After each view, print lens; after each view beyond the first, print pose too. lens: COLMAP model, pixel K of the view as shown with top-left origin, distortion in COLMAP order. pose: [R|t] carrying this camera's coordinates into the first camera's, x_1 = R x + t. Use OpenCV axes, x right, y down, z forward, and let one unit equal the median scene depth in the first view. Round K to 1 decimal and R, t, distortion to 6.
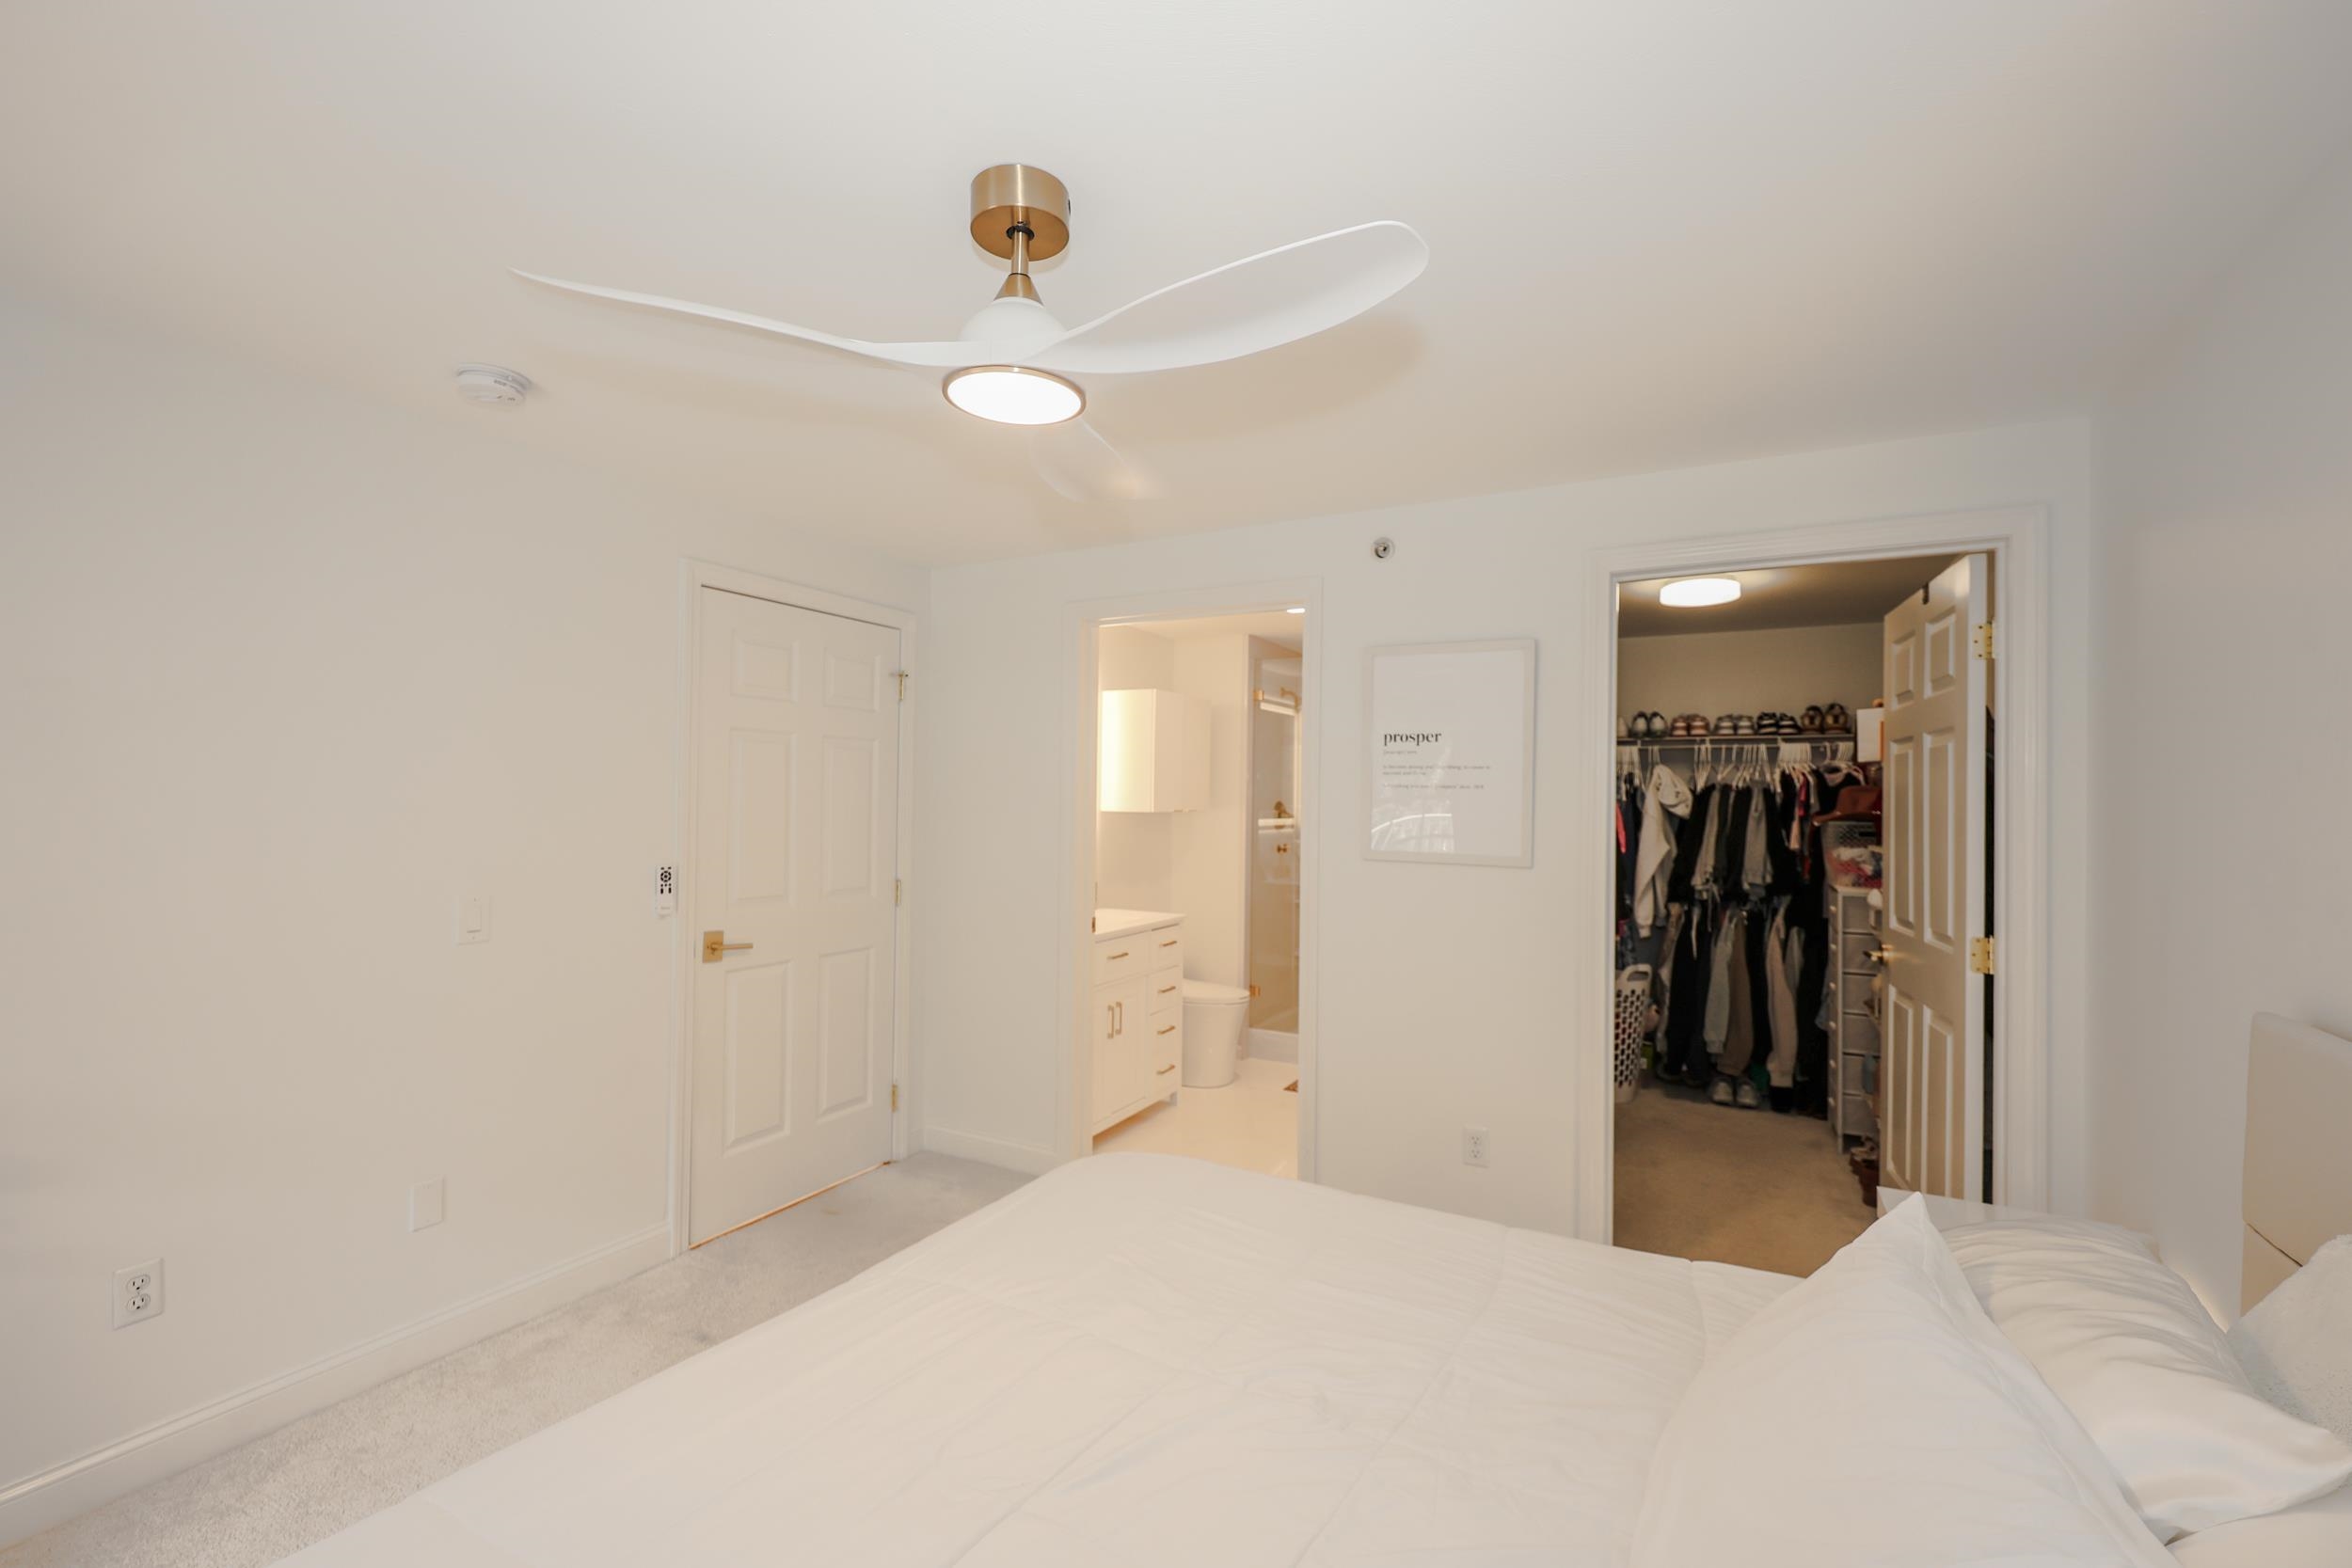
lens RADIAL K [[988.9, 0, 1176.0], [0, 988.9, 784.0], [0, 0, 1]] dist [0.000142, -0.000059]
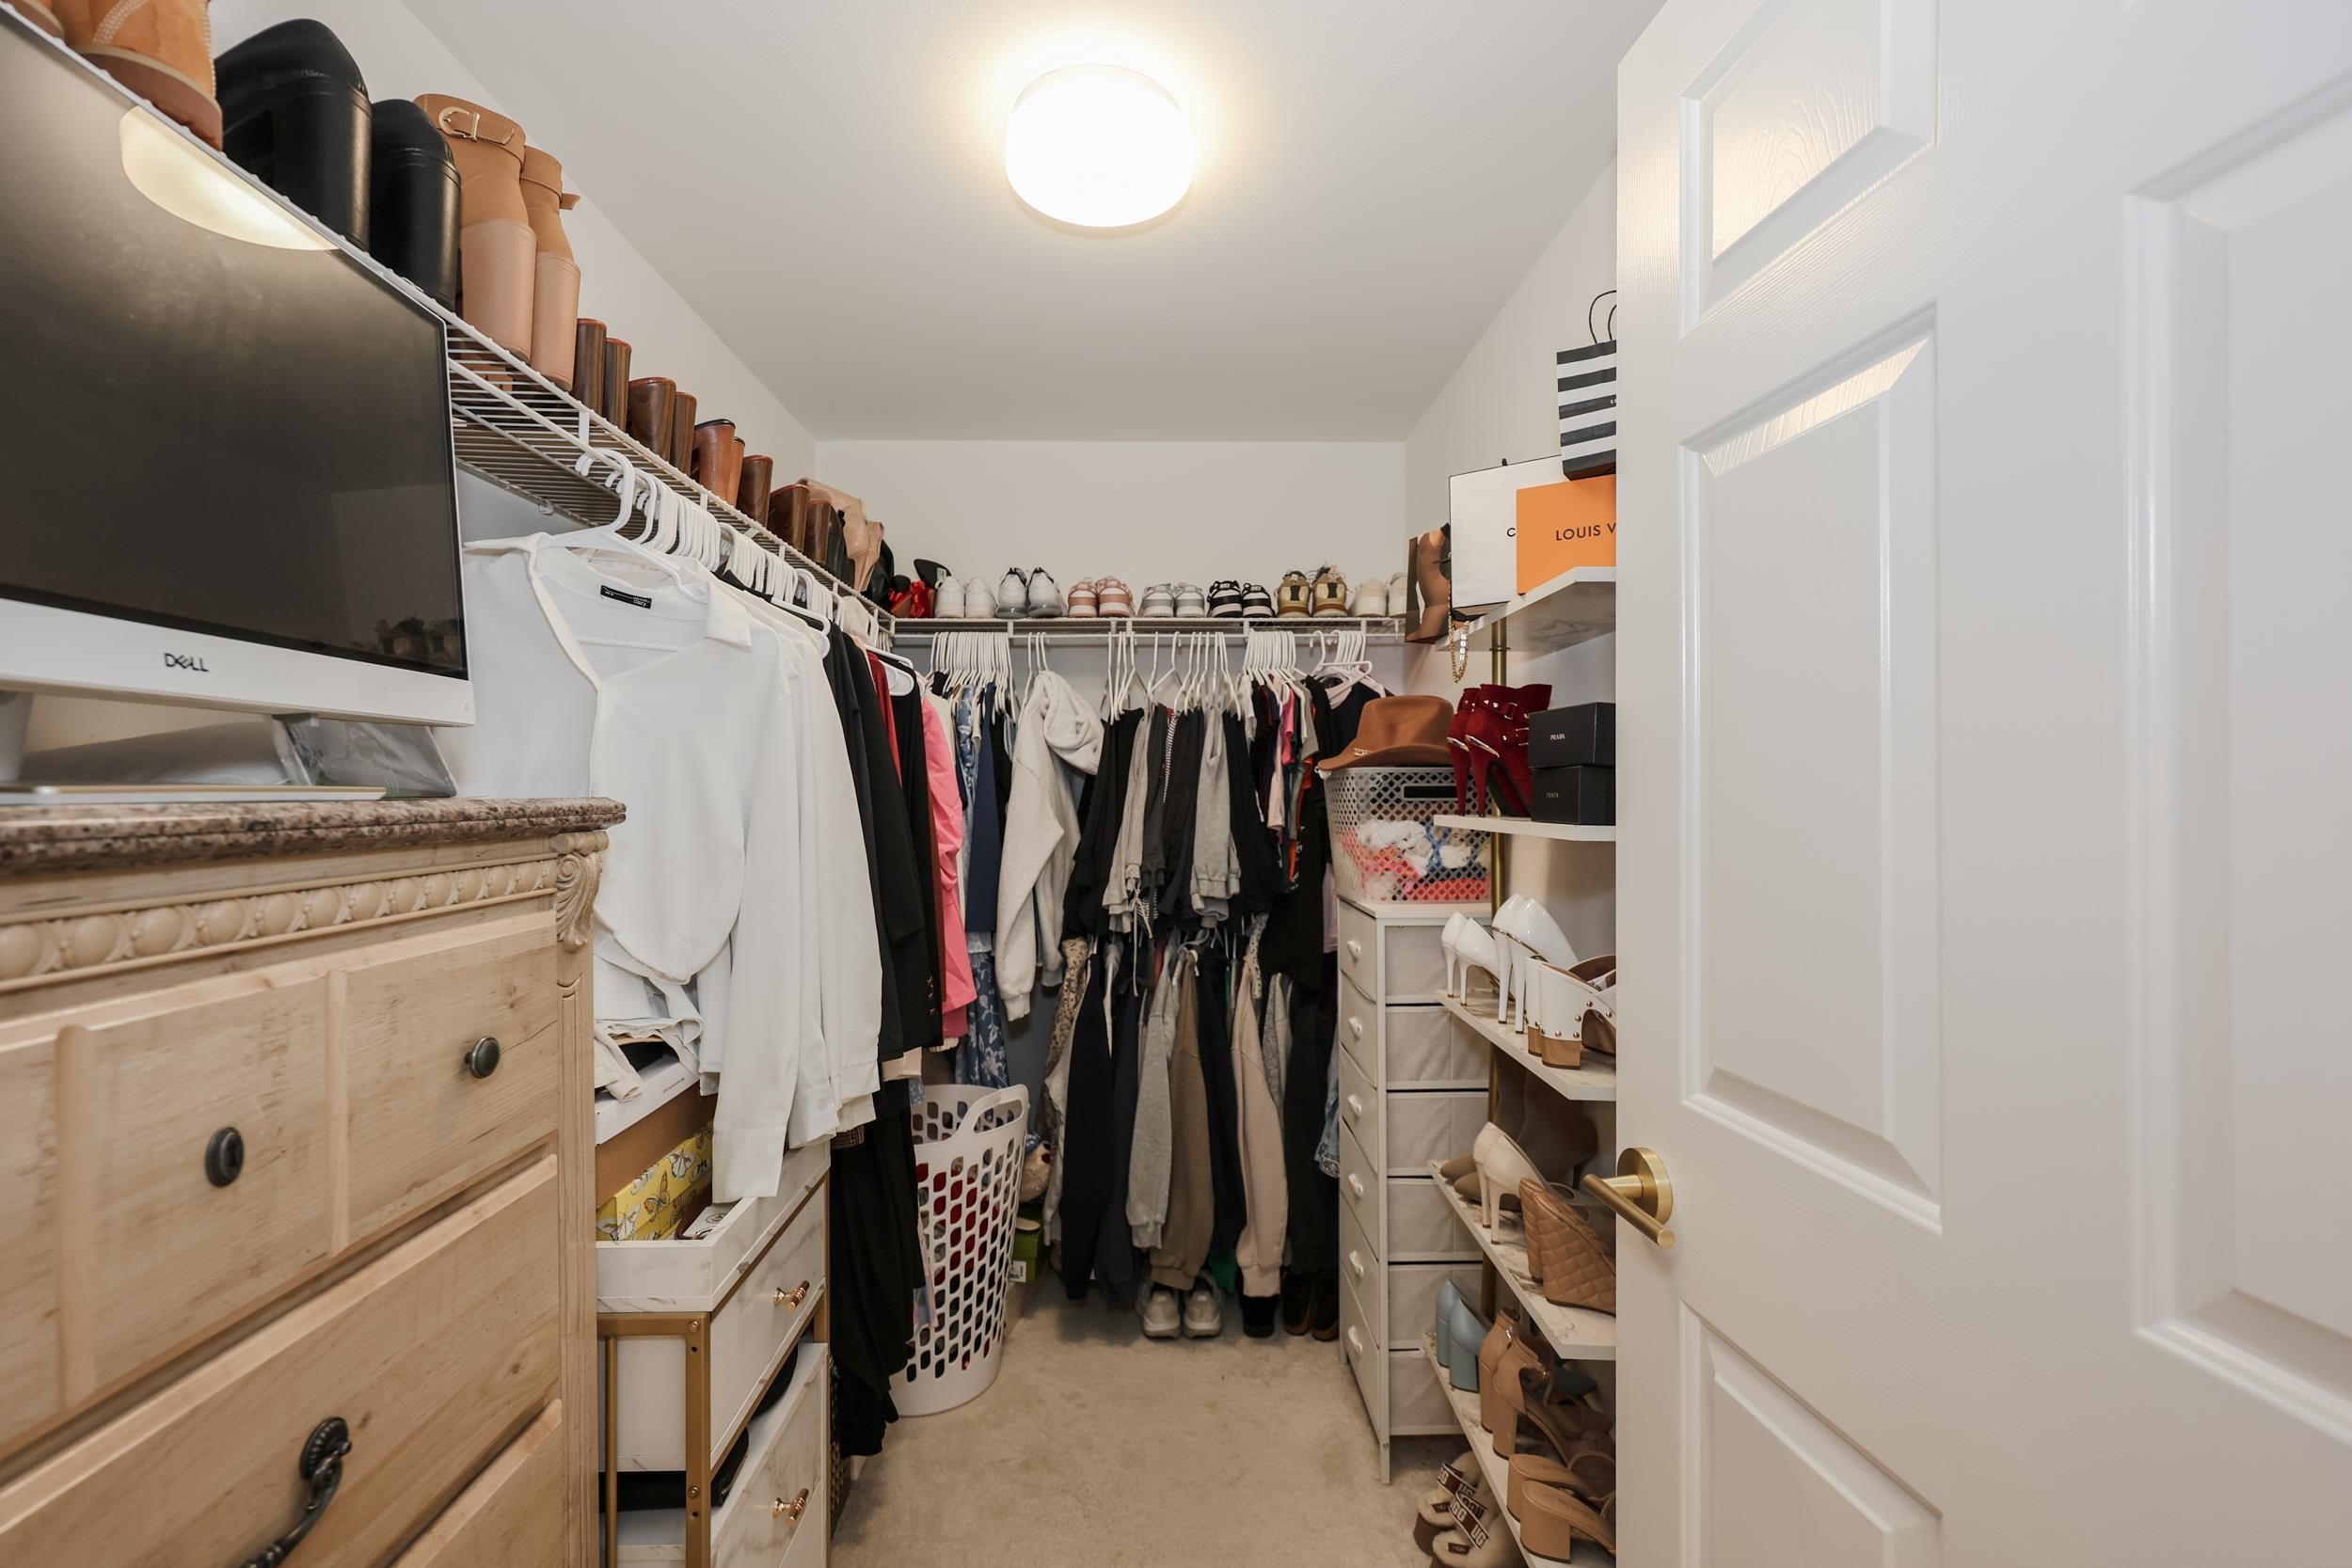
lens RADIAL K [[964.1, 0, 1172.2], [0, 964.1, 784.7], [0, 0, 1]] dist [0.000392, -0.000100]
pose [[0.865069, -0.015808, 0.501405, 0.307566], [0.008574, 0.999823, 0.016728, 0.033011], [-0.501580, -0.010172, 0.865051, 0.560169]]
